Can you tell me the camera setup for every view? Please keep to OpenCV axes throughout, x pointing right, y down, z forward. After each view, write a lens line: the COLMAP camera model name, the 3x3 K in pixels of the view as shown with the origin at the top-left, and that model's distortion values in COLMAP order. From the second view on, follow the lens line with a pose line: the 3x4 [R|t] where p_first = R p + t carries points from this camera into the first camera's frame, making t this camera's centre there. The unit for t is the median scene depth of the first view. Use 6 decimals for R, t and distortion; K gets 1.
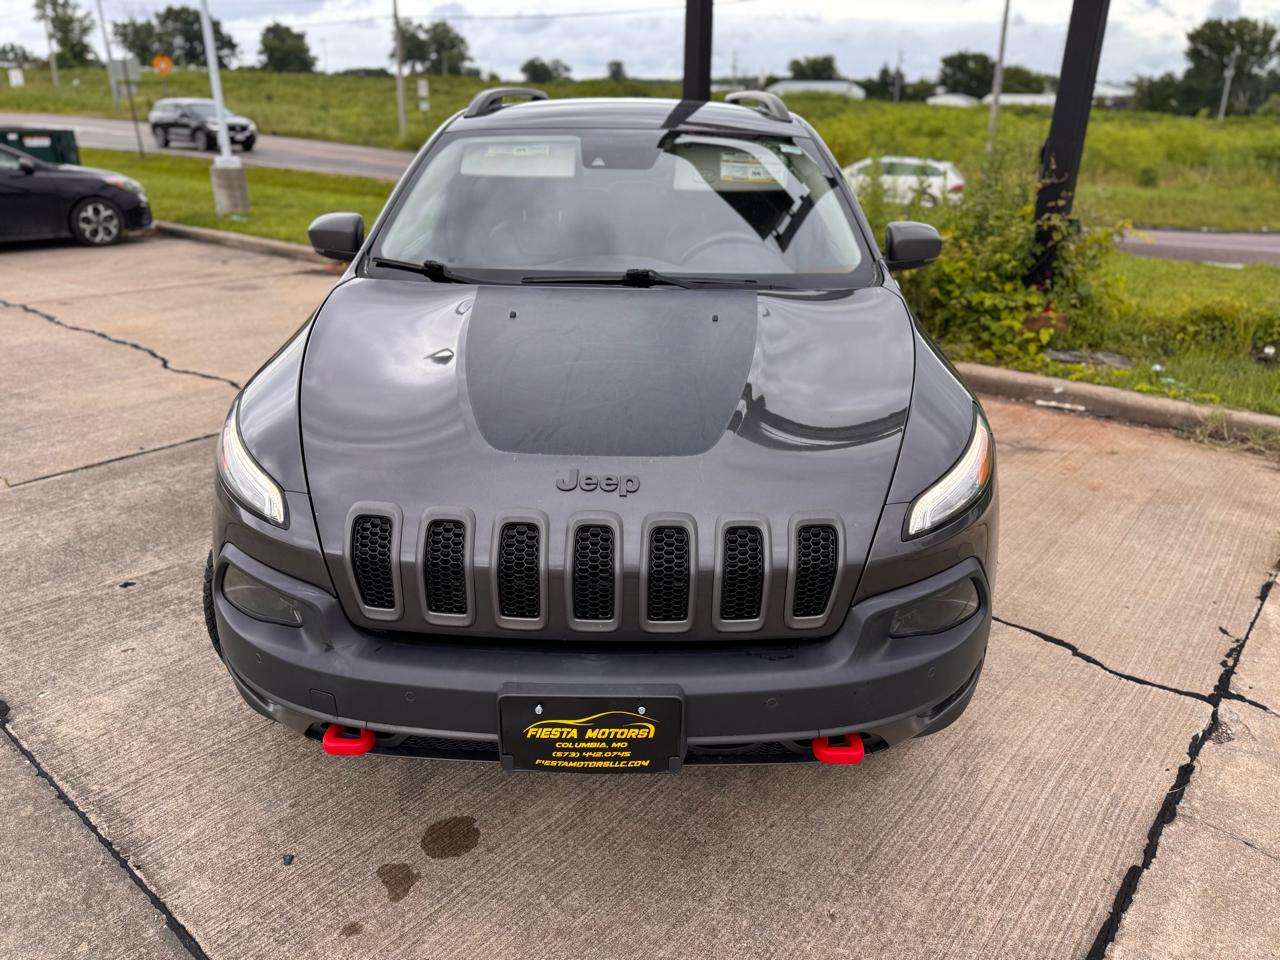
lens RADIAL K [[897.2, 0, 634.4], [0, 897.2, 474.8], [0, 0, 1]] dist [0.018111, -0.021165]
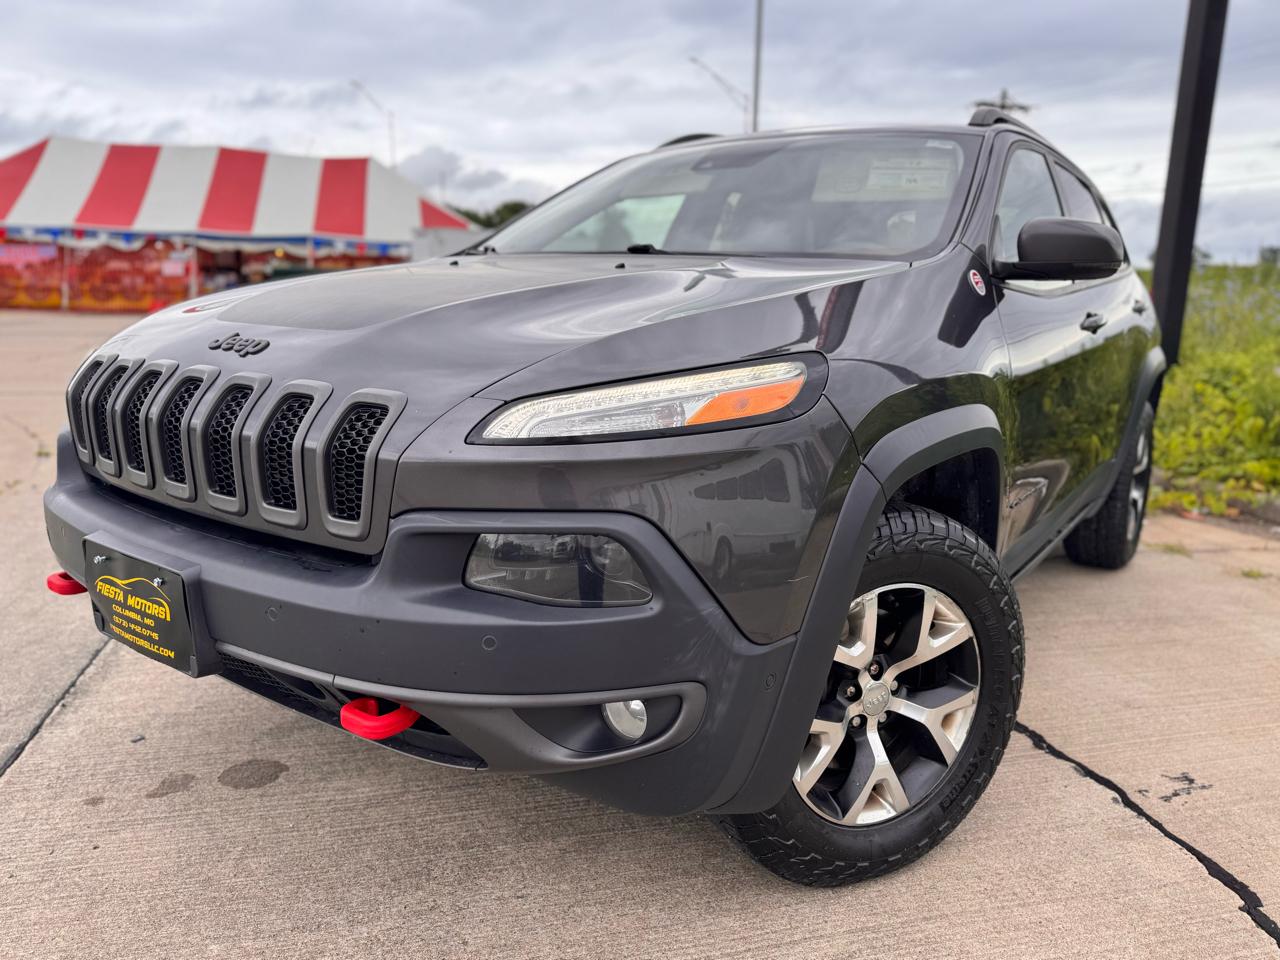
lens RADIAL K [[898.2, 0, 641.1], [0, 898.2, 482.0], [0, 0, 1]] dist [0.002416, -0.004611]
pose [[0.823927, 0.129037, -0.551809, 0.579798], [-0.223095, 0.968959, -0.106526, 0.105453], [0.520934, 0.210876, 0.827139, 0.338124]]
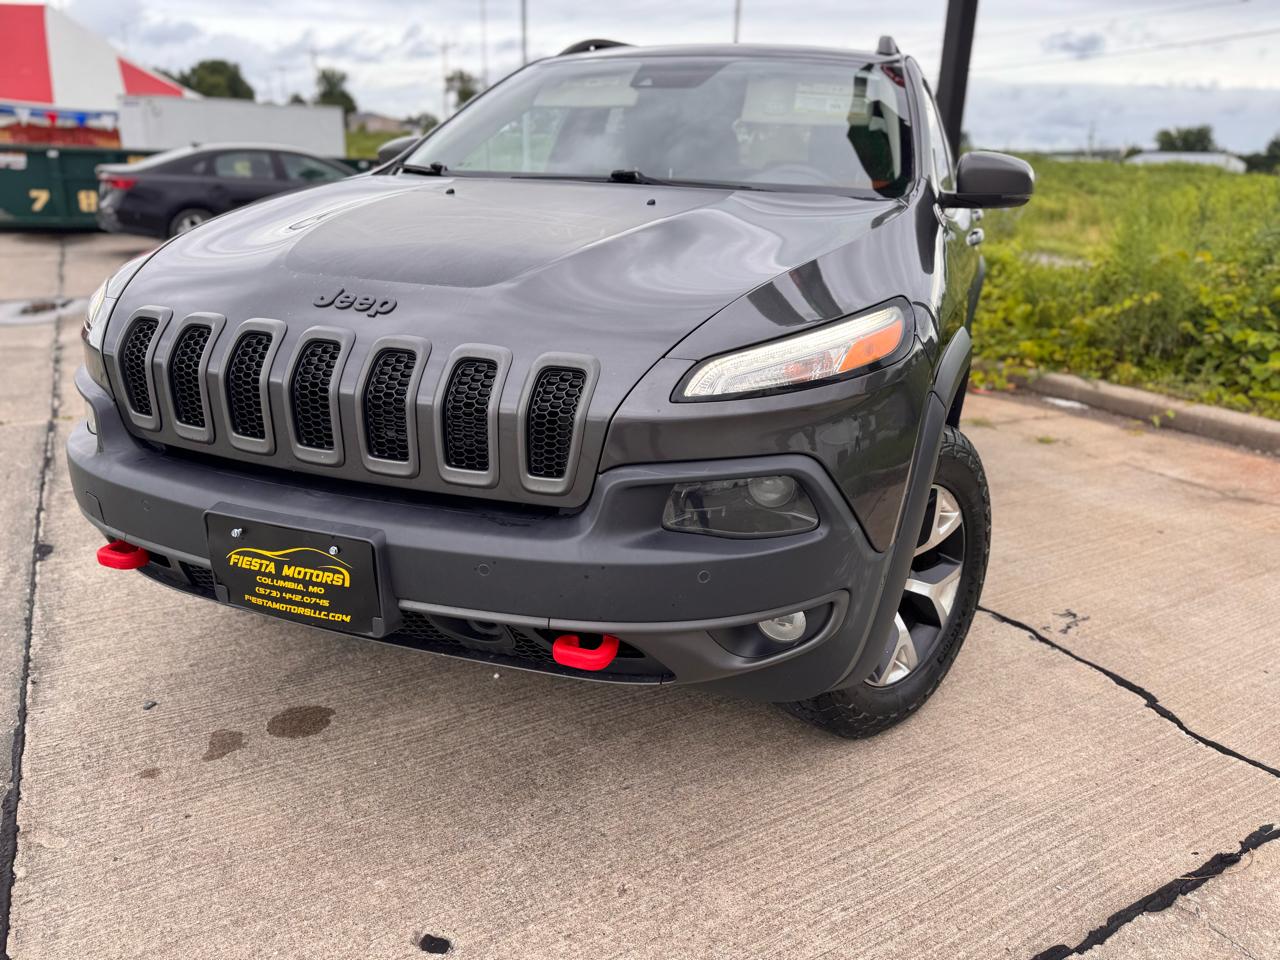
lens RADIAL K [[892.4, 0, 644.0], [0, 892.4, 480.1], [0, 0, 1]] dist [0.025813, -0.030582]
pose [[0.946408, 0.122821, -0.298708, 0.368172], [-0.139066, 0.989711, -0.033664, 0.122083], [0.291500, 0.073400, 0.953751, 0.168234]]
